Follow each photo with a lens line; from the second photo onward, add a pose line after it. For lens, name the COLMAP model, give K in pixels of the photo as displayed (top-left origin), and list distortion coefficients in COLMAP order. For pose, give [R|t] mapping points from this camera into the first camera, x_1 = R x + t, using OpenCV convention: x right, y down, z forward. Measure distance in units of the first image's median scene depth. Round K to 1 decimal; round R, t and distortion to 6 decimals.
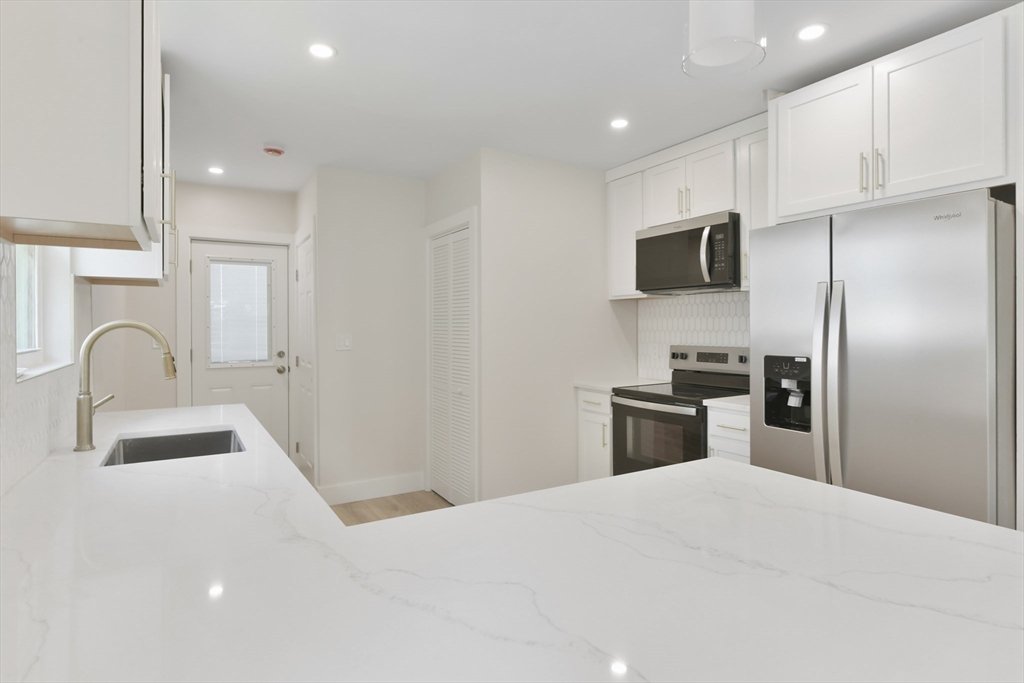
lens RADIAL K [[547.5, 0, 516.1], [0, 547.5, 326.5], [0, 0, 1]] dist [-0.000808, 0.000901]
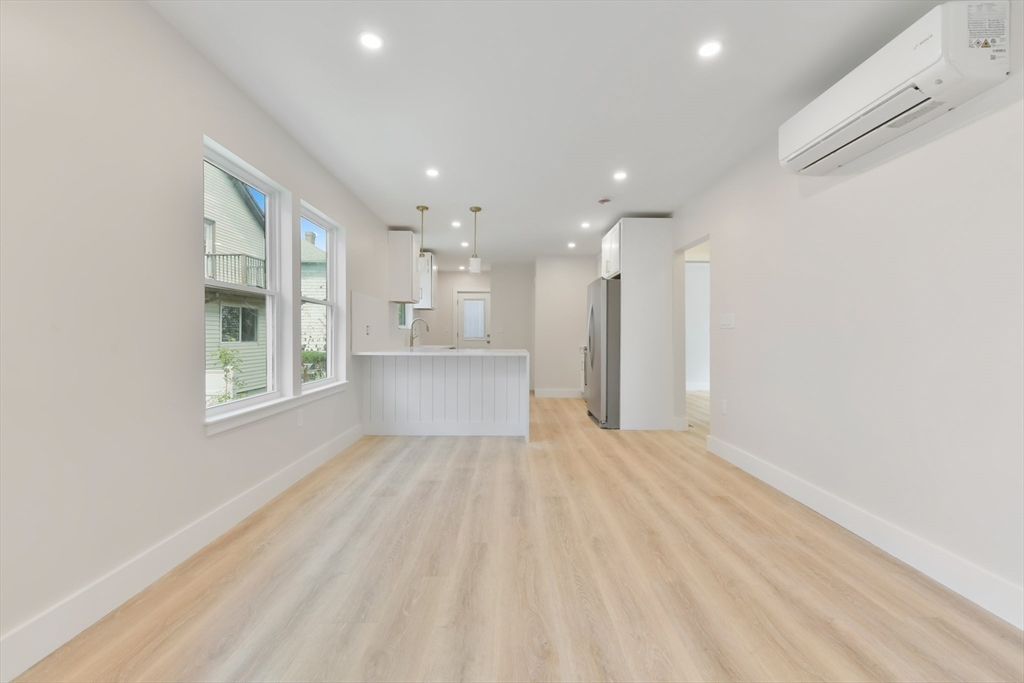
lens RADIAL K [[411.2, 0, 516.7], [0, 411.2, 340.1], [0, 0, 1]] dist [-0.000656, 0.000497]
pose [[0.865482, 0.012215, -0.500791, 0.742132], [-0.006157, 0.999887, 0.013747, 0.051662], [0.500902, -0.008815, 0.865459, -0.672473]]
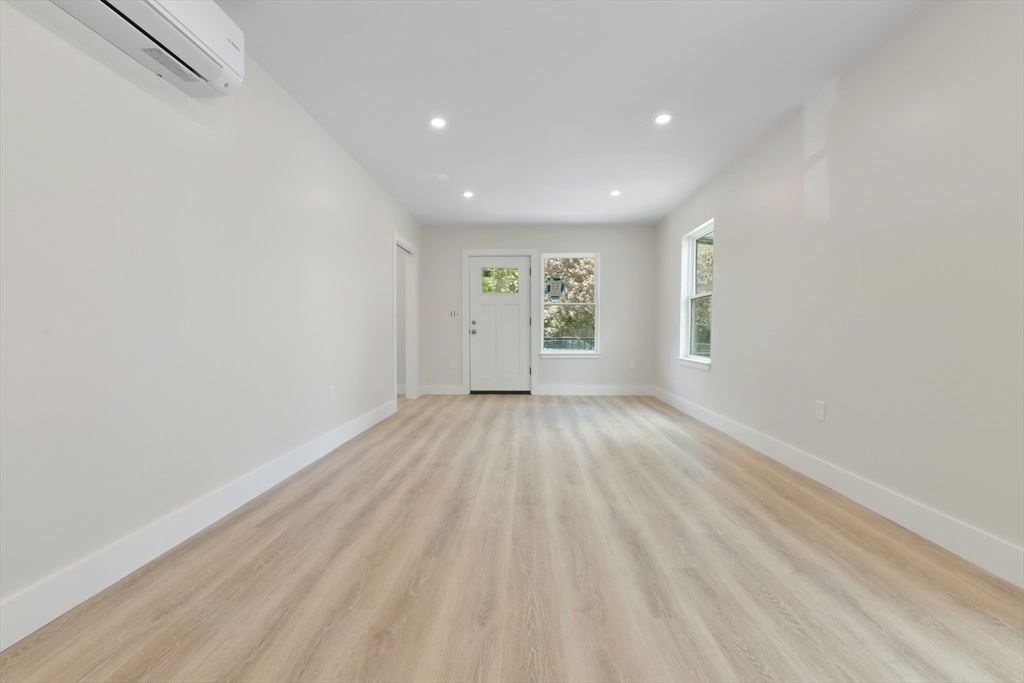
lens RADIAL K [[415.5, 0, 516.0], [0, 415.5, 347.8], [0, 0, 1]] dist [0.000625, 0.000362]
pose [[-0.841283, -0.020120, 0.540221, 0.372358], [0.000760, 0.999262, 0.038400, 0.080458], [-0.540595, 0.032716, -0.840647, 0.087457]]
